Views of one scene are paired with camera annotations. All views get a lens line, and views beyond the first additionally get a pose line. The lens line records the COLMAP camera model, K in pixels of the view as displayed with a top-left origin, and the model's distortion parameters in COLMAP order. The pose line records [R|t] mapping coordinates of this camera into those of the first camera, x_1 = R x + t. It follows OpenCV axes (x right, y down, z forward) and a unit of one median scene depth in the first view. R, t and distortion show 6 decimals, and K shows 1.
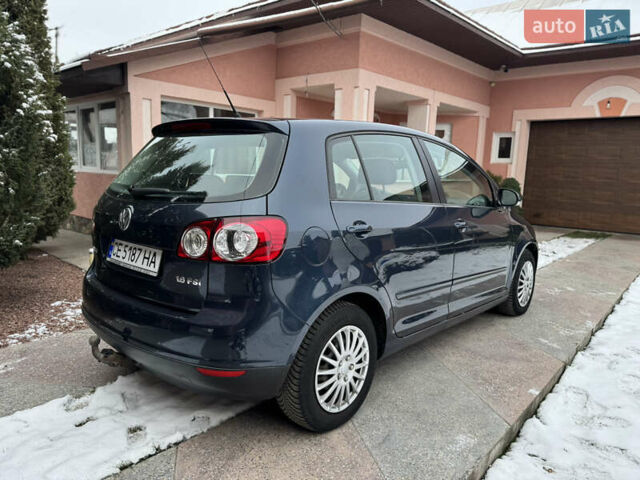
lens RADIAL K [[452.9, 0, 316.3], [0, 452.9, 239.6], [0, 0, 1]] dist [0.019121, -0.022266]
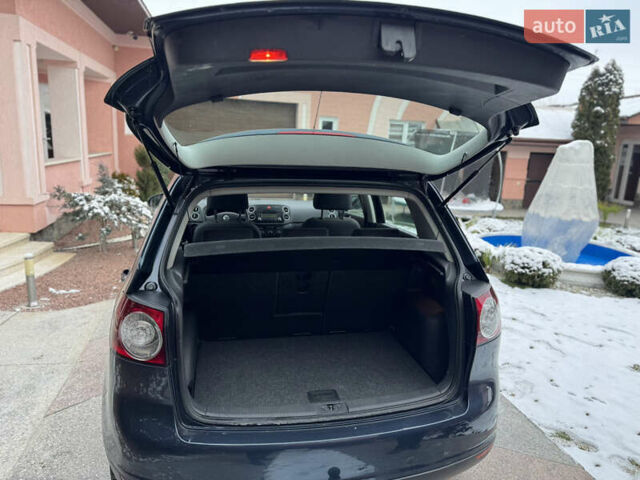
lens RADIAL K [[452.9, 0, 321.0], [0, 452.9, 242.2], [0, 0, 1]] dist [0.019121, -0.022266]
pose [[0.574323, -0.181273, 0.798306, -0.516062], [0.095532, 0.983353, 0.154563, -0.158064], [-0.813035, -0.012505, 0.582080, 0.324633]]
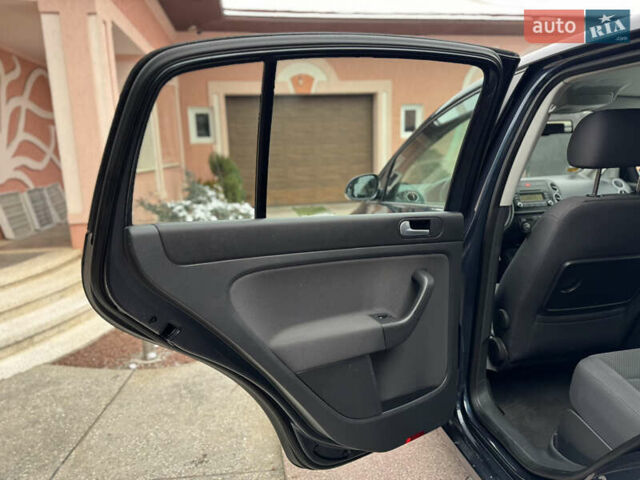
lens RADIAL K [[452.9, 0, 320.0], [0, 452.9, 243.0], [0, 0, 1]] dist [0.019121, -0.022266]
pose [[0.619289, -0.203162, 0.758424, -0.431678], [0.172272, 0.977565, 0.121196, -0.137669], [-0.766031, 0.055600, 0.640394, 0.805099]]
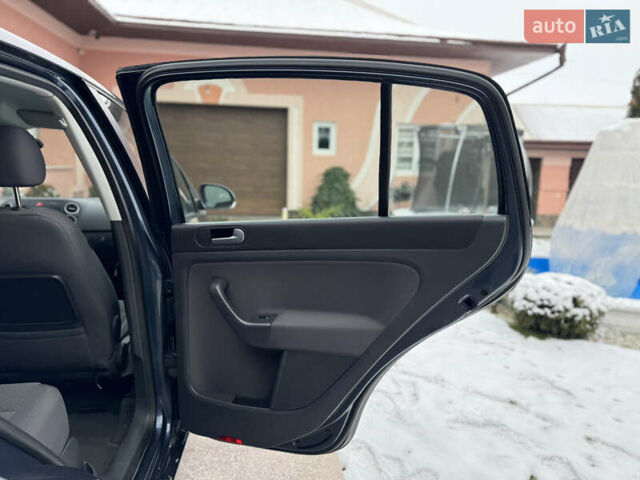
lens RADIAL K [[452.9, 0, 321.4], [0, 452.9, 242.4], [0, 0, 1]] dist [0.019121, -0.022266]
pose [[0.649119, -0.140088, 0.747677, 0.005328], [0.111835, 0.989791, 0.088359, -0.058471], [-0.752421, 0.026261, 0.658158, 0.365745]]
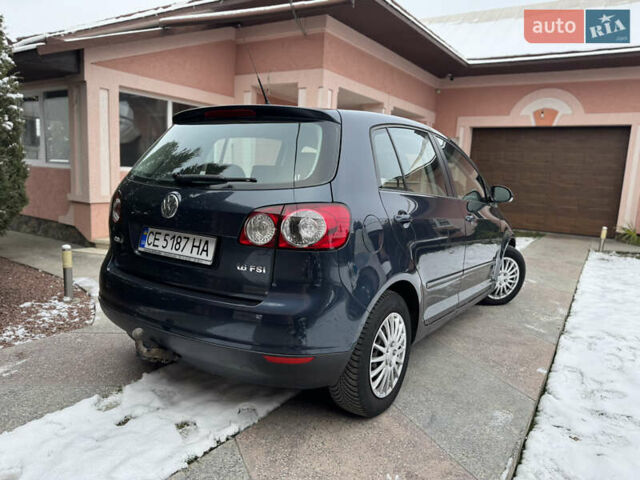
lens RADIAL K [[452.9, 0, 315.6], [0, 452.9, 241.7], [0, 0, 1]] dist [0.019121, -0.022266]
pose [[0.989197, -0.002329, 0.146574, -0.136350], [0.002385, 0.999997, -0.000202, 0.015976], [-0.146573, 0.000549, 0.989200, 0.003347]]
